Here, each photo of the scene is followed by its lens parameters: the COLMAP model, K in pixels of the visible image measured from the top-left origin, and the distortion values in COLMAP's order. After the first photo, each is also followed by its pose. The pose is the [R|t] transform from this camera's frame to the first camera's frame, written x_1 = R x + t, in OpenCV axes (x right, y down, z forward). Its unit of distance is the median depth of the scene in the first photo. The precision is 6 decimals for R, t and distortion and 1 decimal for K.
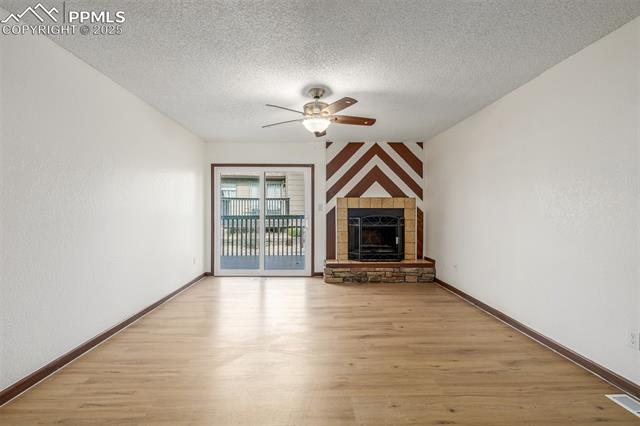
lens RADIAL K [[272.8, 0, 318.5], [0, 272.8, 211.8], [0, 0, 1]] dist [-0.000043, 0.000028]
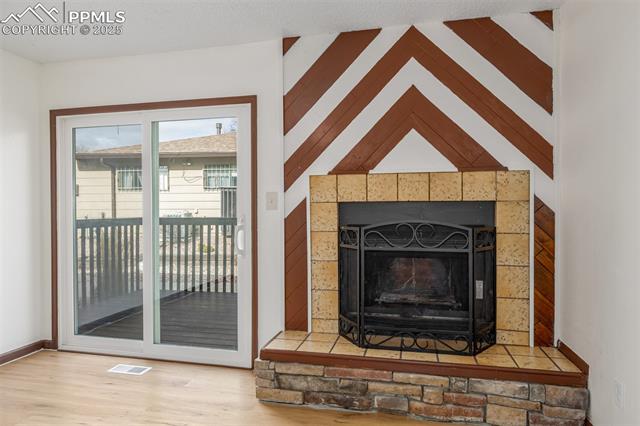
lens RADIAL K [[395.3, 0, 320.8], [0, 395.3, 213.6], [0, 0, 1]] dist [0.002779, -0.002372]
pose [[0.970540, -0.002063, -0.240931, 0.219616], [0.001913, 0.999998, -0.000857, 0.003377], [0.240933, 0.000371, 0.970542, 0.447040]]
